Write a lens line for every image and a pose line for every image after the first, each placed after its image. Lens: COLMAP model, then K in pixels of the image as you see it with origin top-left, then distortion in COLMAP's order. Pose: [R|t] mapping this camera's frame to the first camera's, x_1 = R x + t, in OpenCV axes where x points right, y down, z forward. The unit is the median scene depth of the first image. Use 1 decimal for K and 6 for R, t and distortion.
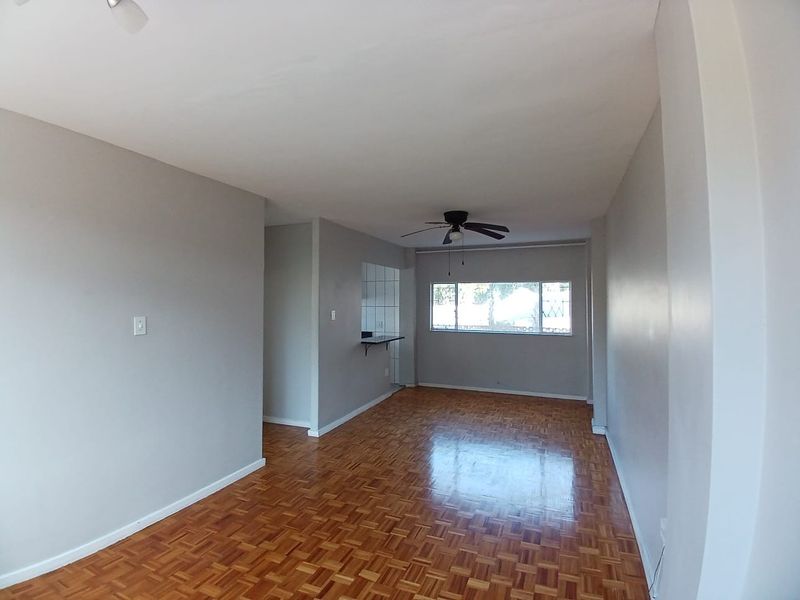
lens RADIAL K [[404.1, 0, 403.3], [0, 404.1, 288.6], [0, 0, 1]] dist [0.031926, -0.070216]
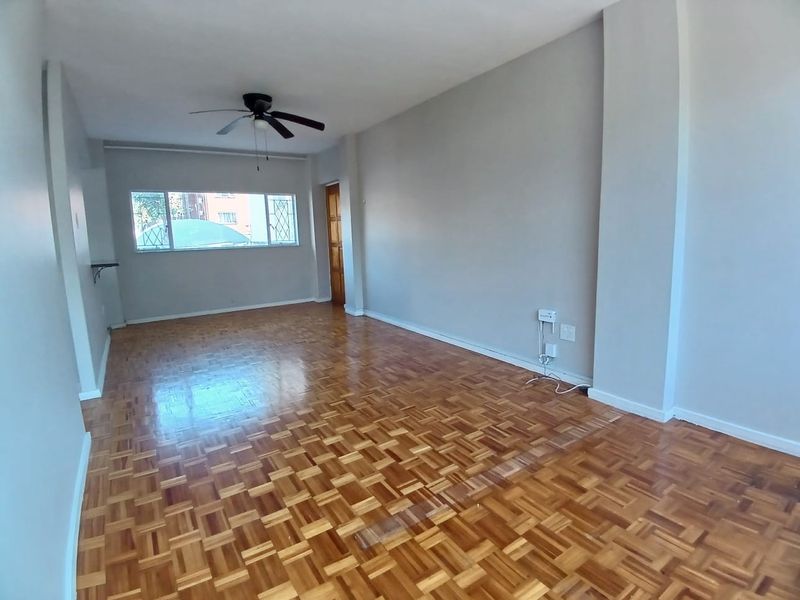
lens RADIAL K [[404.1, 0, 403.3], [0, 404.1, 288.6], [0, 0, 1]] dist [0.031926, -0.070216]
pose [[0.555088, -0.134050, 0.820919, -0.334398], [0.008684, 0.987809, 0.155430, 0.063595], [-0.831746, -0.079148, 0.549485, 0.160117]]
